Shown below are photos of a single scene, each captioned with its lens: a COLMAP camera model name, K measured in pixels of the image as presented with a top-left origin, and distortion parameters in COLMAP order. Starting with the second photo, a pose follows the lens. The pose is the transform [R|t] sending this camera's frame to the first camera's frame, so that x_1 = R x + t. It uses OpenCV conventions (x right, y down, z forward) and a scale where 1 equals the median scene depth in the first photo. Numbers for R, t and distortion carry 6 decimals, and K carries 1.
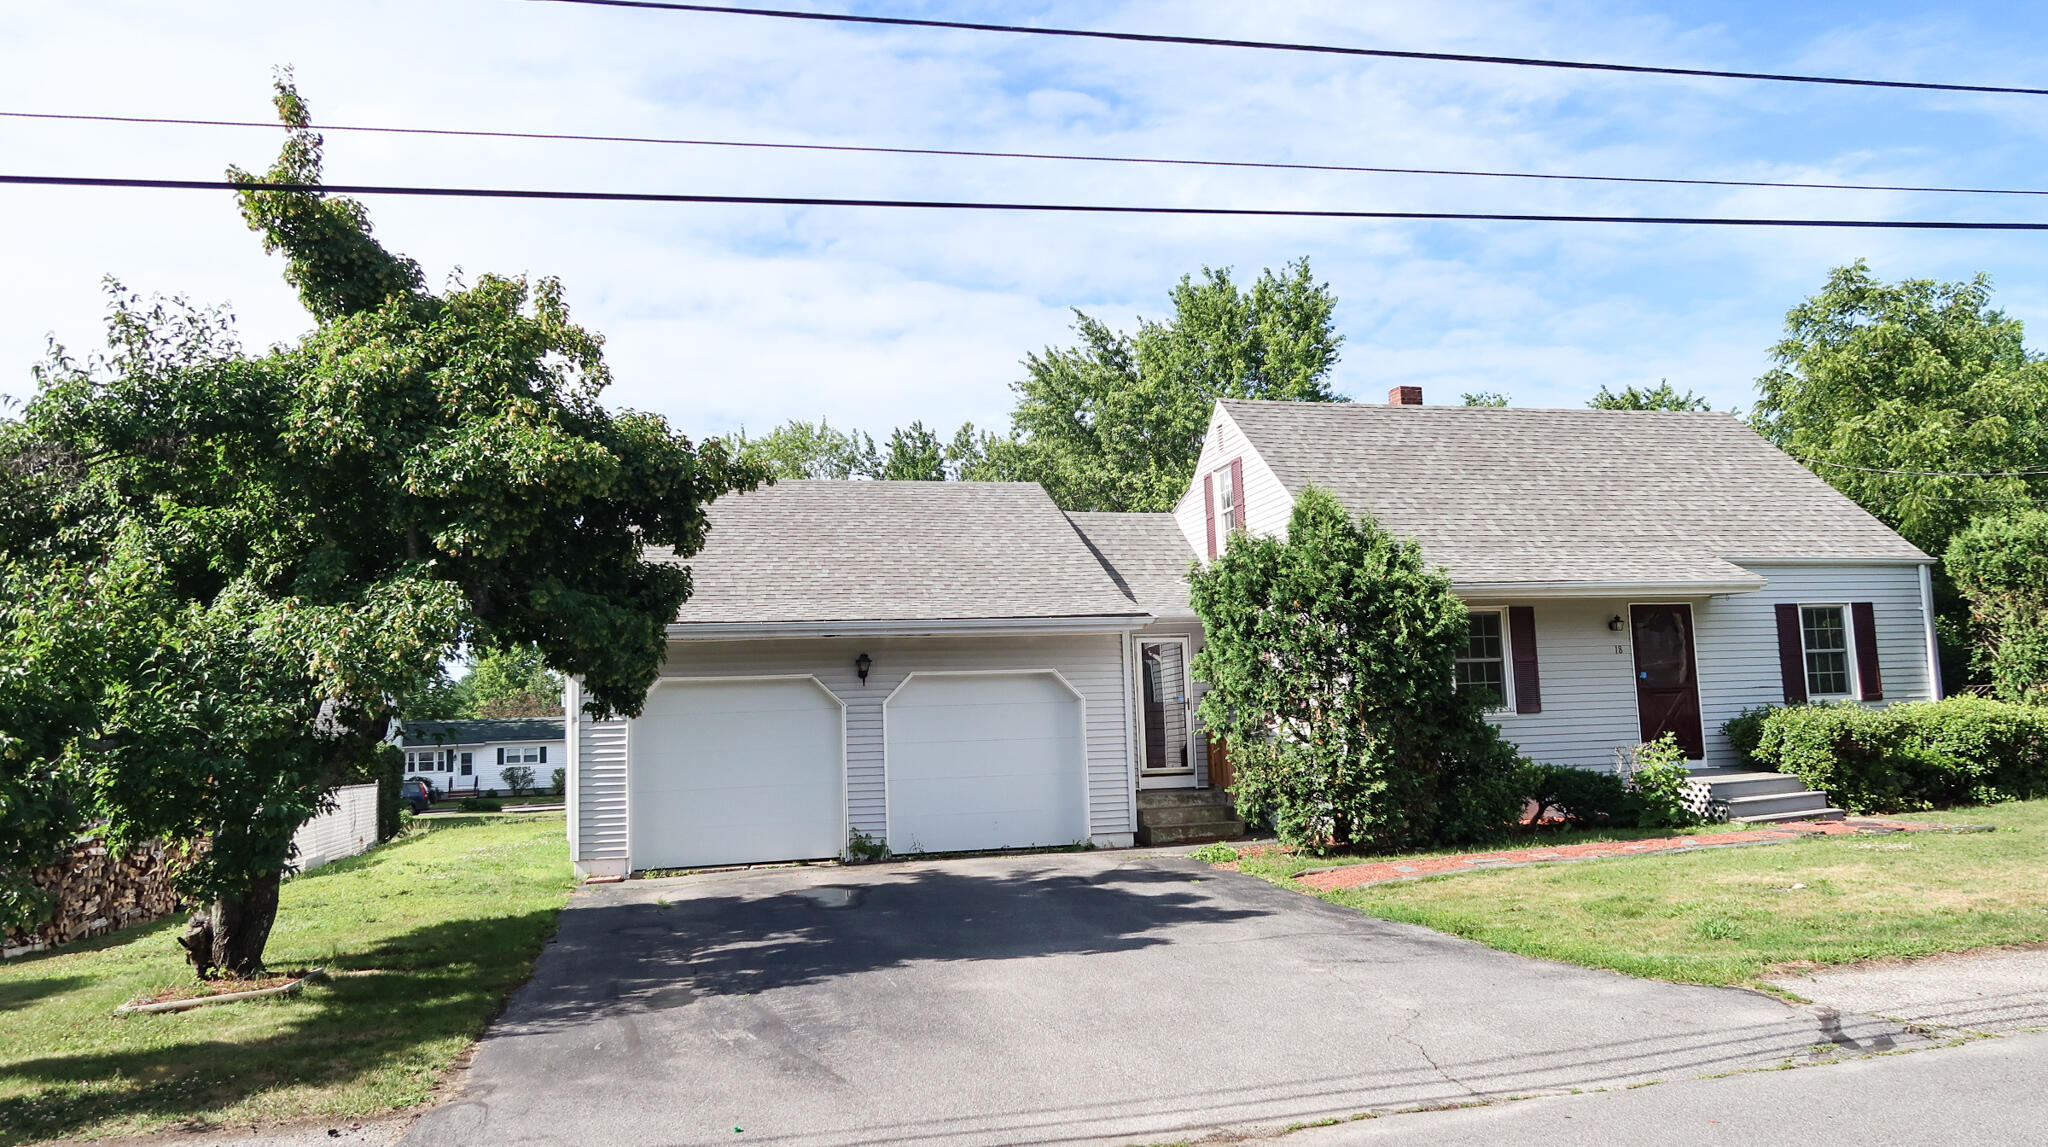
lens RADIAL K [[1416.7, 0, 1024.0], [0, 1416.7, 573.5], [0, 0, 1]] dist [-0.020134, 0.003770]
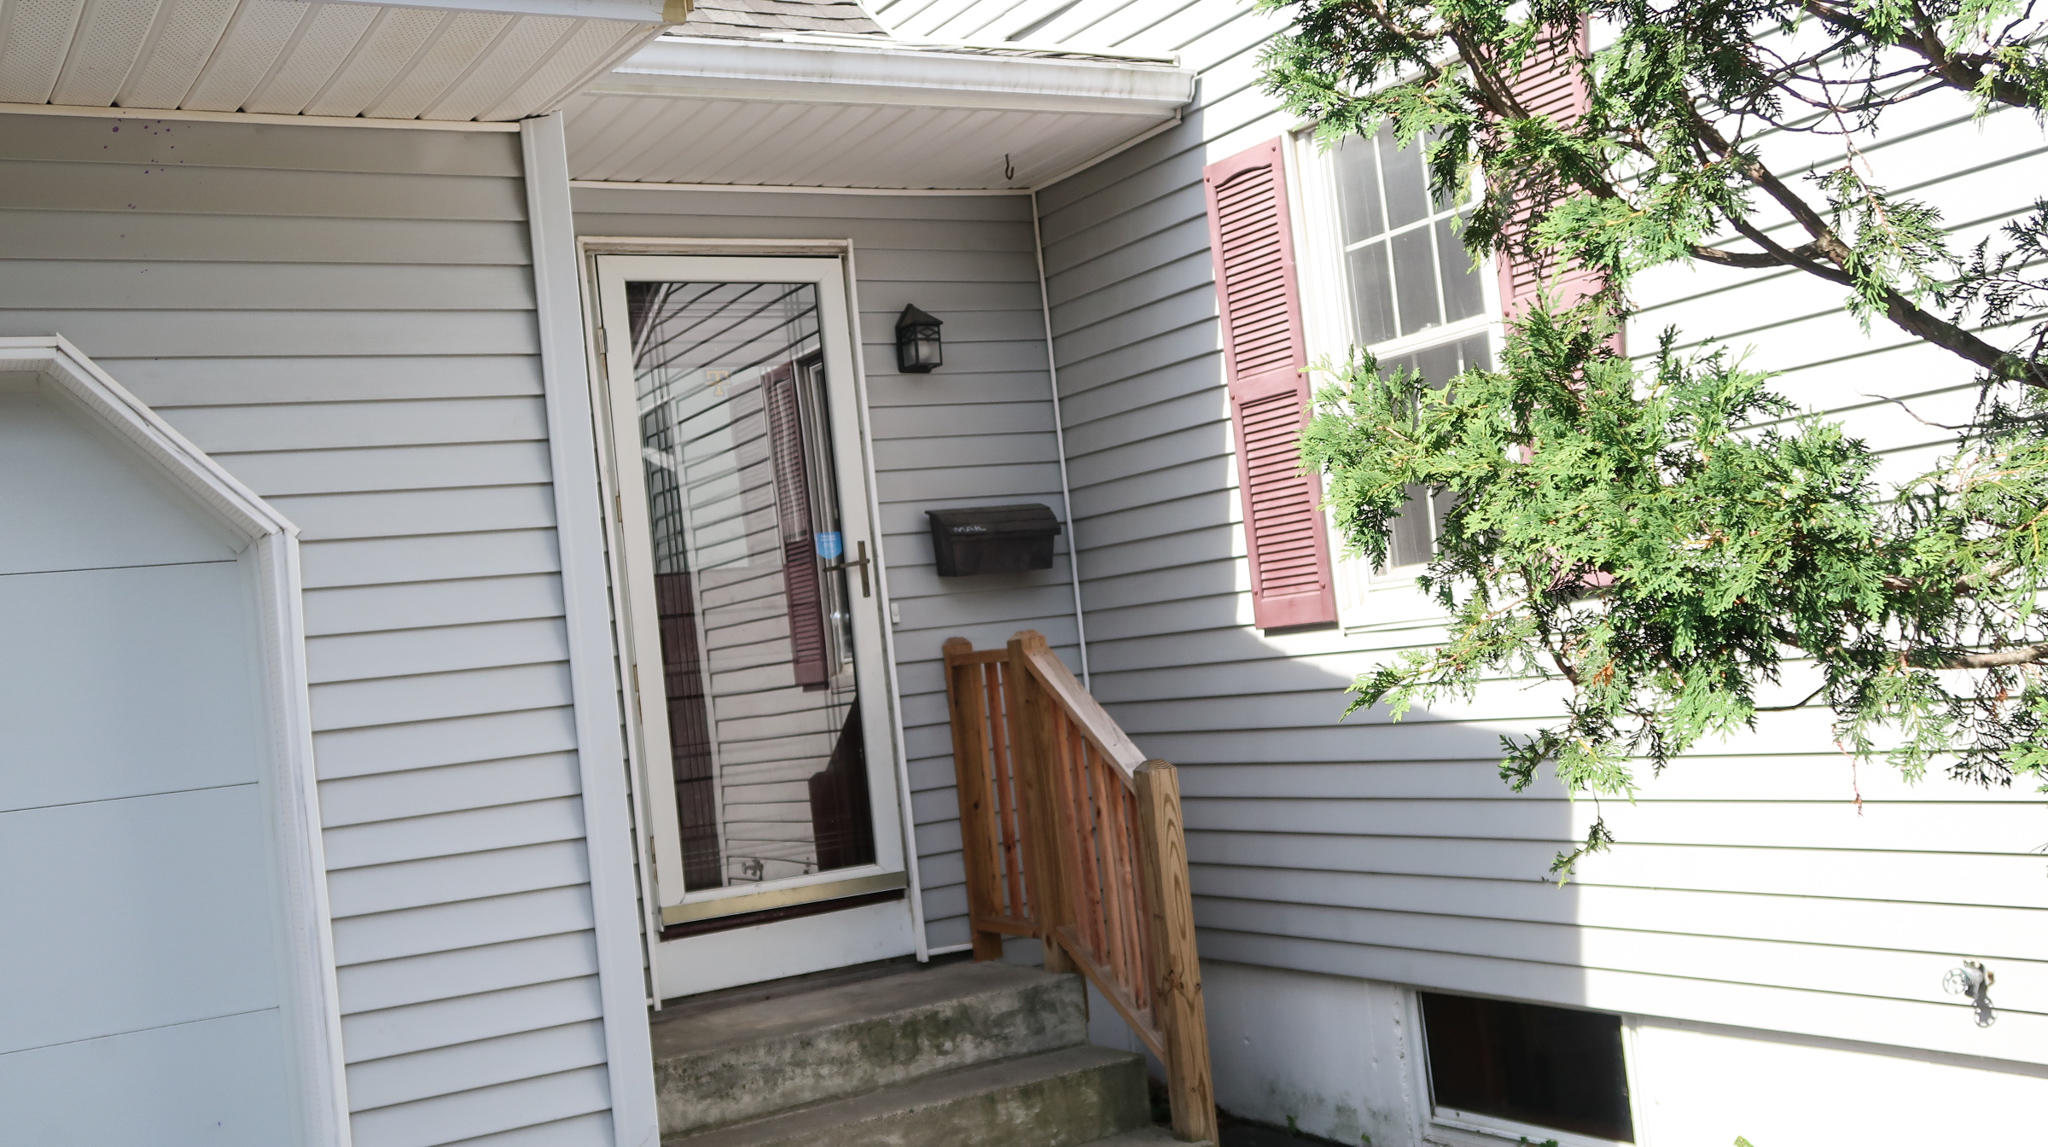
lens RADIAL K [[2133.9, 0, 1024.0], [0, 2133.9, 573.5], [0, 0, 1]] dist [0.000282, -0.001127]
pose [[0.957356, -0.054871, 0.283654, 0.051564], [0.040586, 0.997606, 0.055998, 0.080916], [-0.286047, -0.042097, 0.957290, 0.733807]]
